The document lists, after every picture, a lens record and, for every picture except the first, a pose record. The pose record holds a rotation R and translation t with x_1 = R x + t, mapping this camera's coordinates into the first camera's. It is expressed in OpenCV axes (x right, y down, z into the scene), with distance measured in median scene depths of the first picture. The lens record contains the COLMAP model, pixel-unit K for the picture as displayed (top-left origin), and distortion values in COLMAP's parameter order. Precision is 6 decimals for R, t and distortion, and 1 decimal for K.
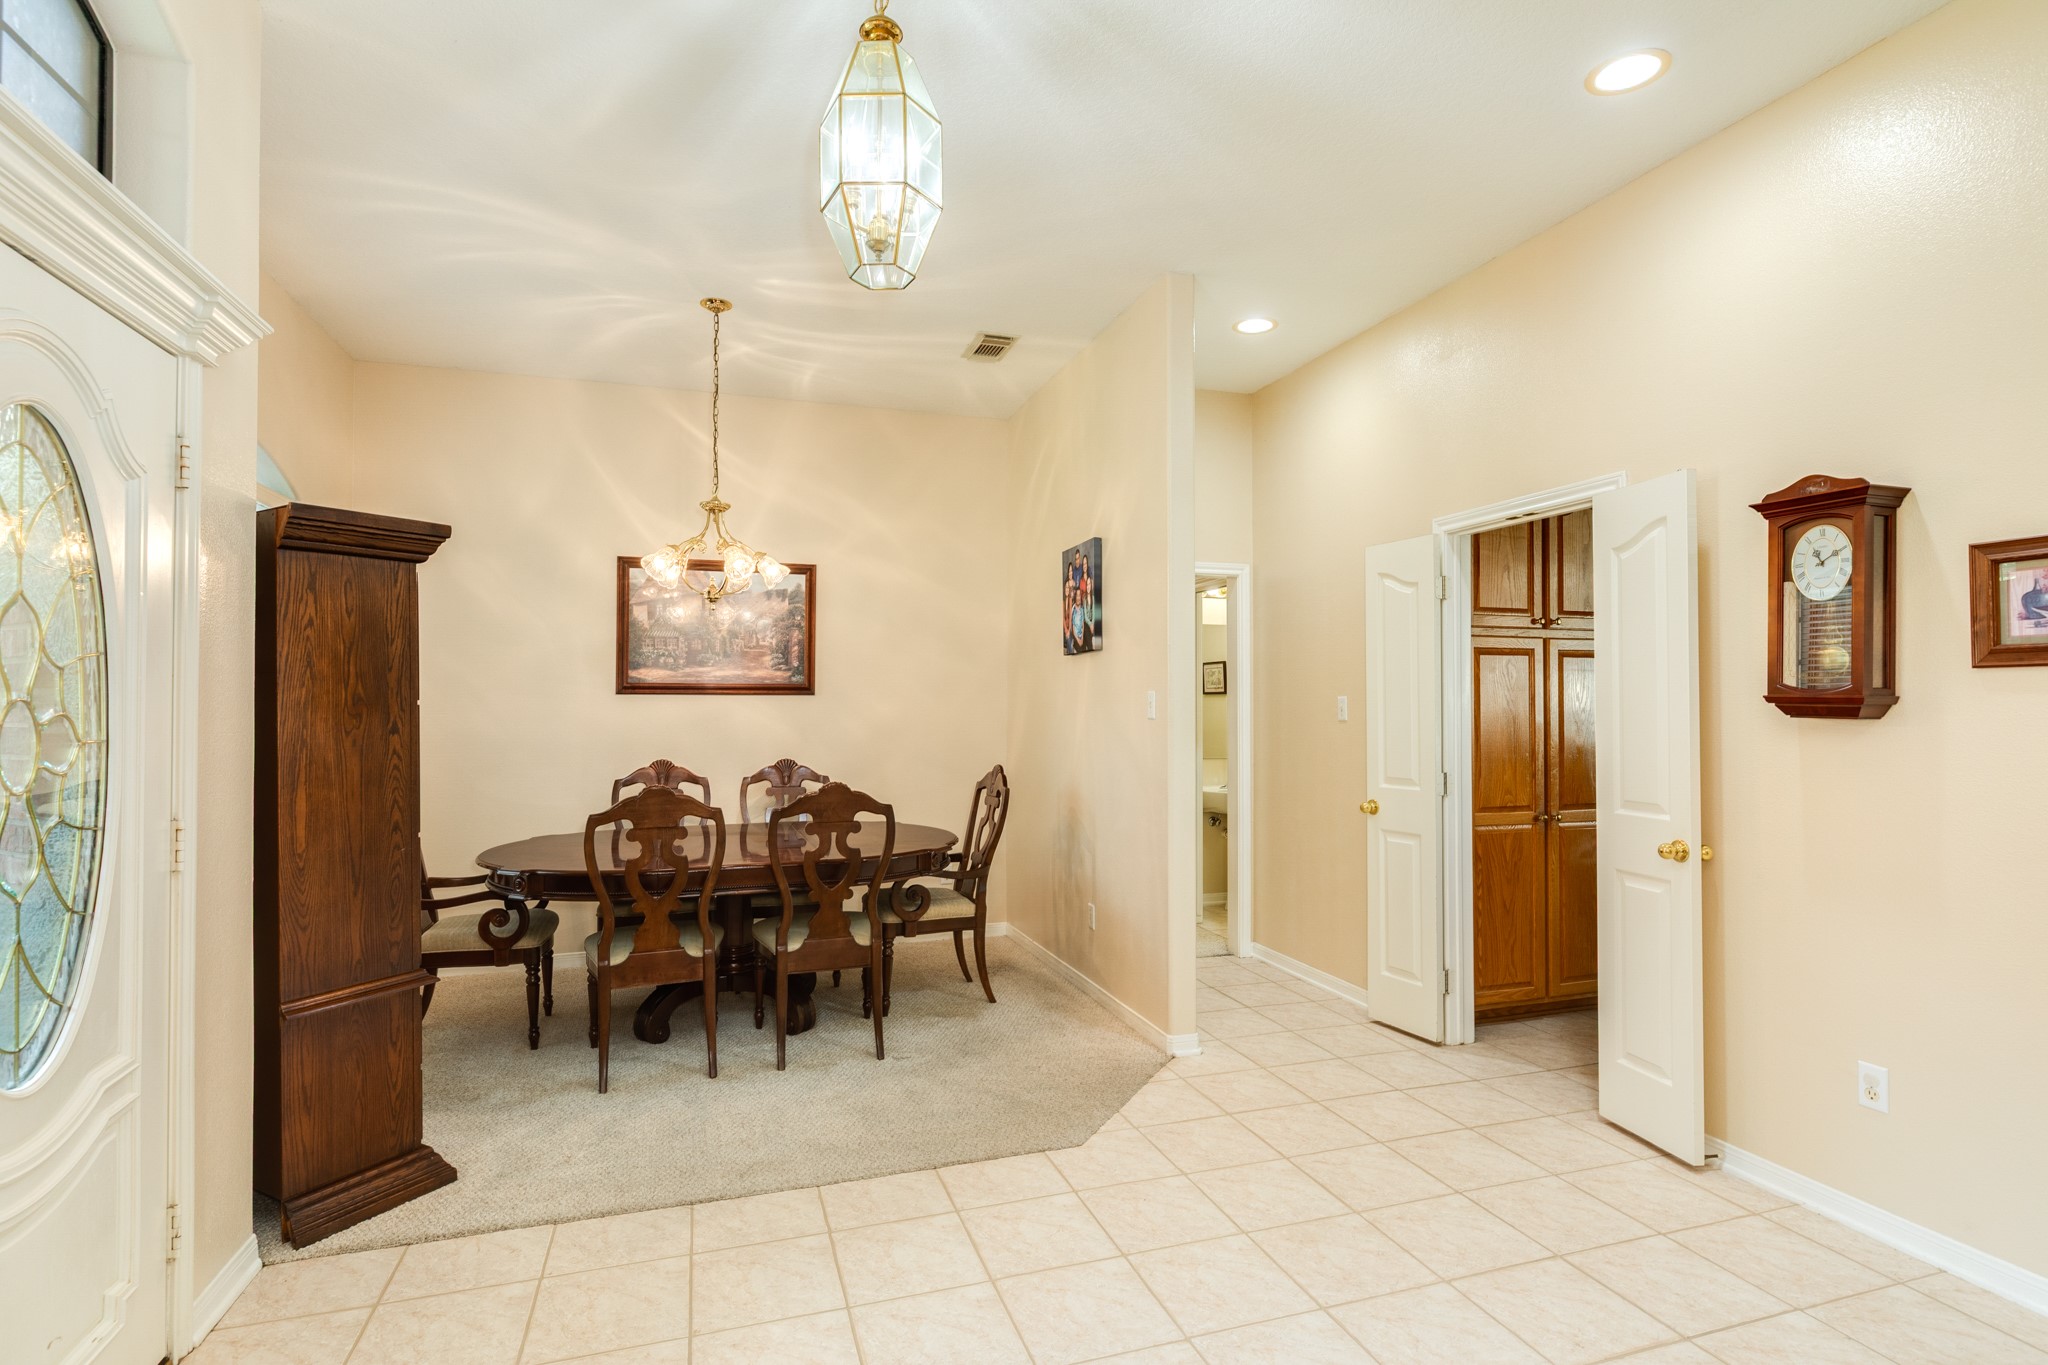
lens RADIAL K [[991.7, 0, 1006.6], [0, 991.7, 694.8], [0, 0, 1]] dist [-0.003479, -0.000241]
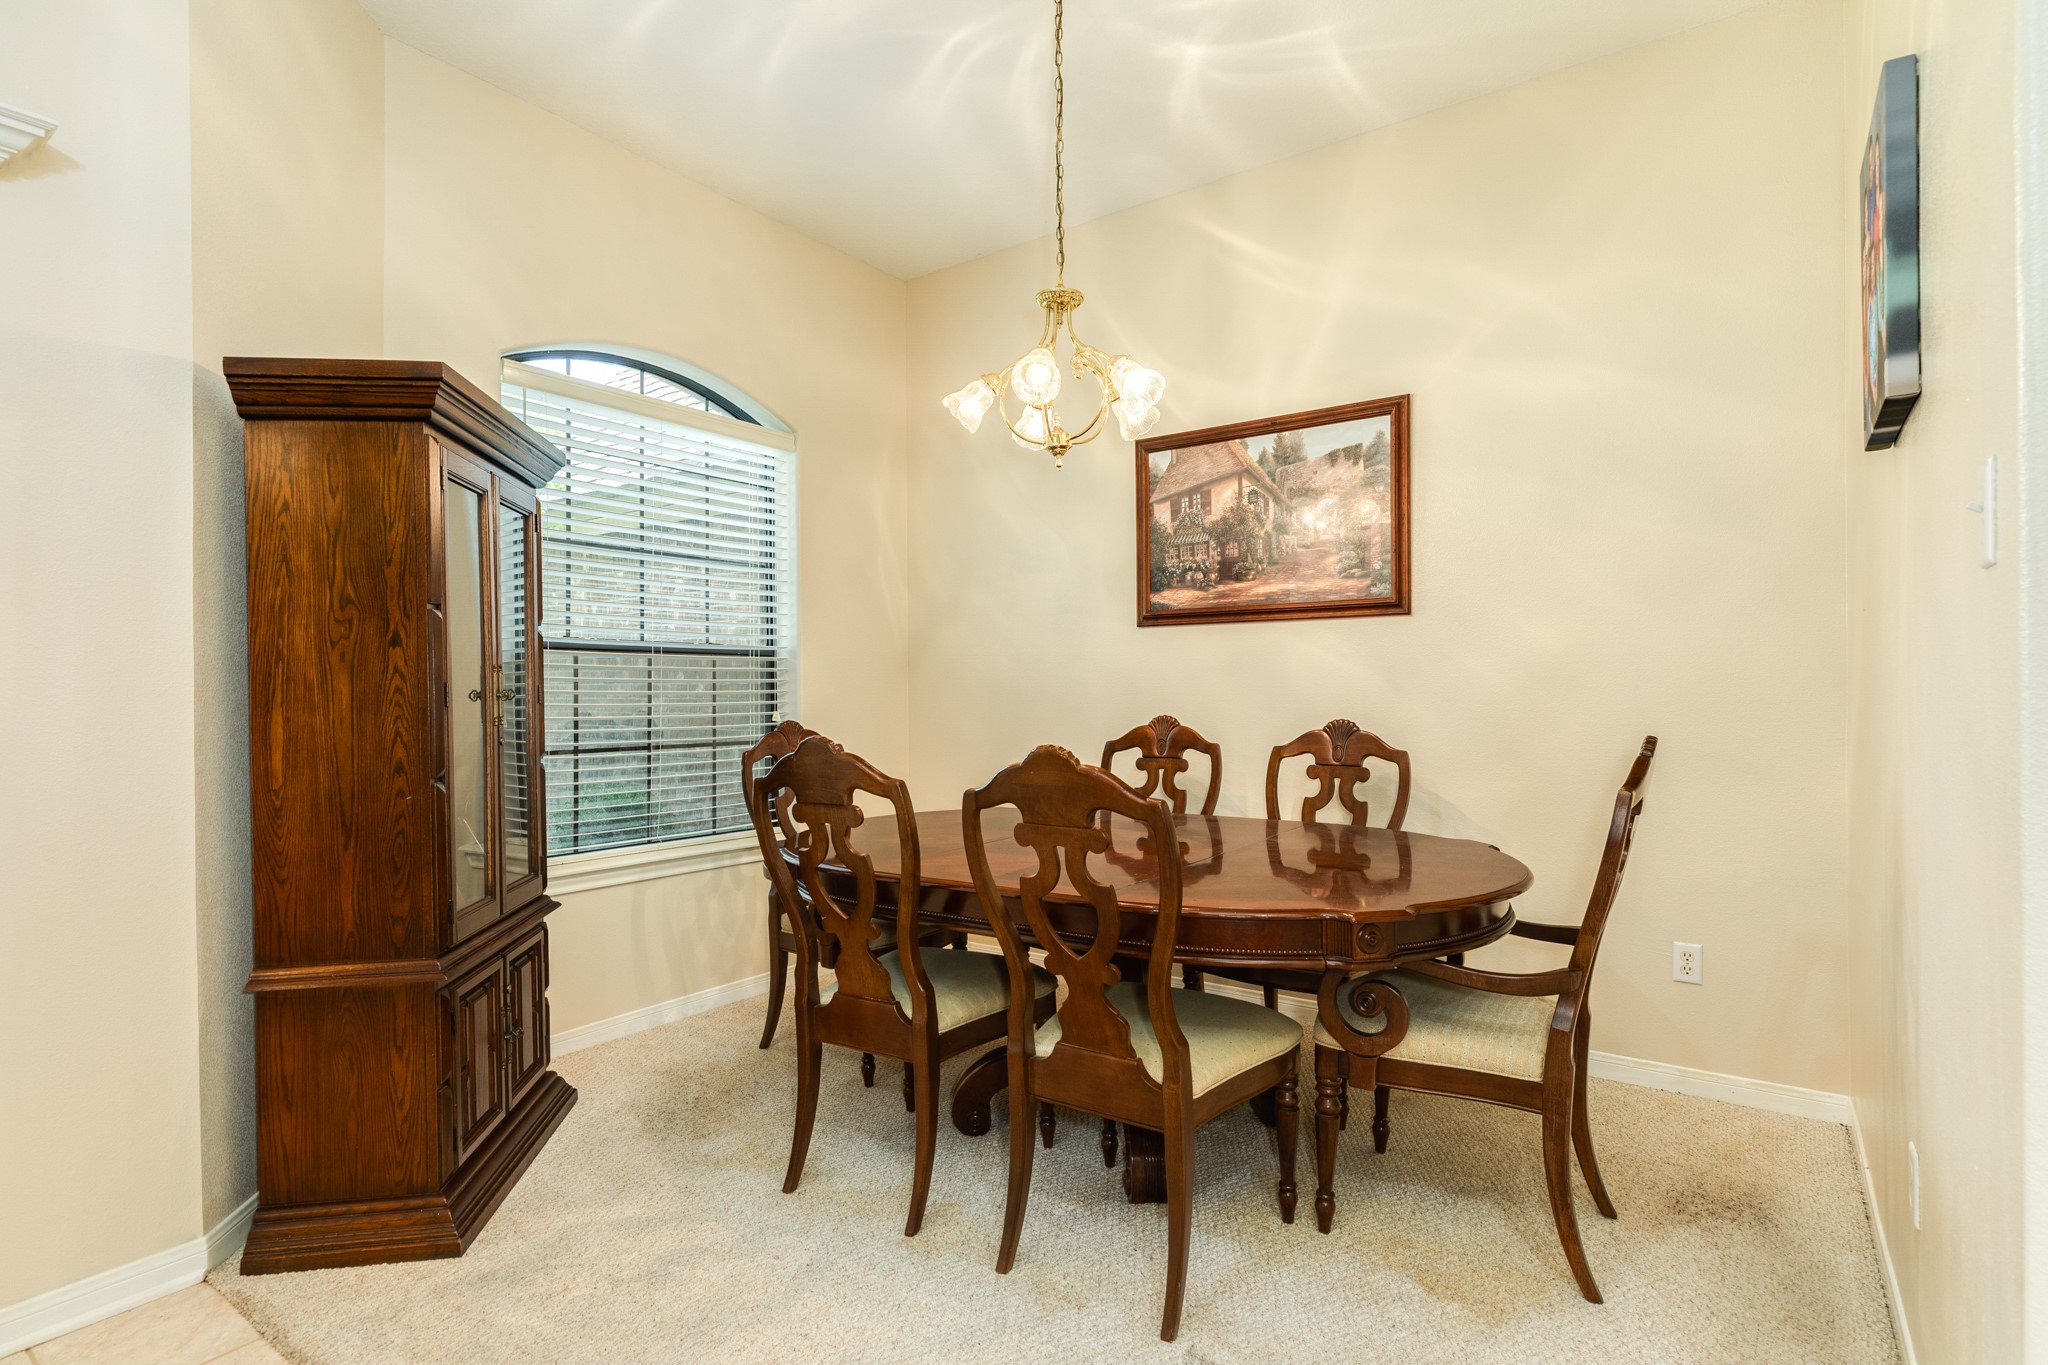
lens RADIAL K [[991.7, 0, 1045.2], [0, 991.7, 693.1], [0, 0, 1]] dist [-0.003479, -0.000241]
pose [[0.603617, -0.001406, -0.797273, 0.219938], [0.016045, 0.999817, 0.010384, 0.055829], [0.797113, -0.019060, 0.603529, 0.692580]]
